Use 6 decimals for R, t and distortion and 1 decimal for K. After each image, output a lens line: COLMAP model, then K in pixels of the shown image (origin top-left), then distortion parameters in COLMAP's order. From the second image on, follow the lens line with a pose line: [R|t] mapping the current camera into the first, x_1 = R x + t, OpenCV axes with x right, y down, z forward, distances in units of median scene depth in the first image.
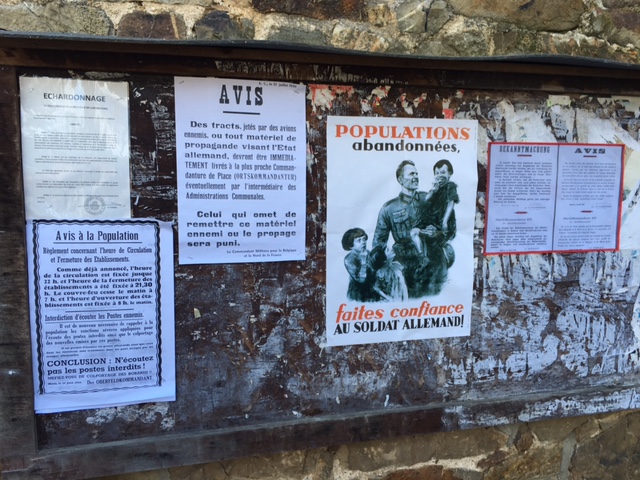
lens RADIAL K [[547.6, 0, 323.3], [0, 547.6, 239.5], [0, 0, 1]] dist [0.080173, -0.121129]
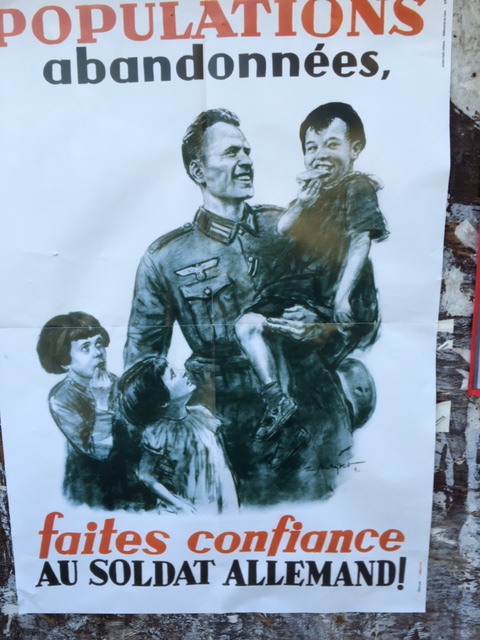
lens RADIAL K [[547.6, 0, 243.2], [0, 547.6, 332.4], [0, 0, 1]] dist [0.080173, -0.121129]
pose [[0.965506, 0.026095, -0.259071, 0.257429], [-0.011629, 0.998294, 0.057216, -0.029414], [0.260122, -0.052230, 0.964162, 0.673932]]
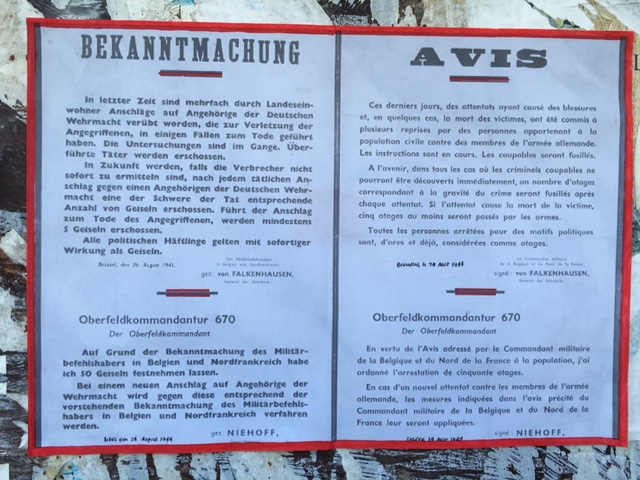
lens RADIAL K [[547.6, 0, 319.7], [0, 547.6, 242.4], [0, 0, 1]] dist [0.080173, -0.121129]
pose [[0.980406, 0.004072, -0.196948, 0.500149], [-0.021892, 0.995845, -0.088389, -0.053876], [0.195770, 0.090968, 0.976422, 0.806835]]
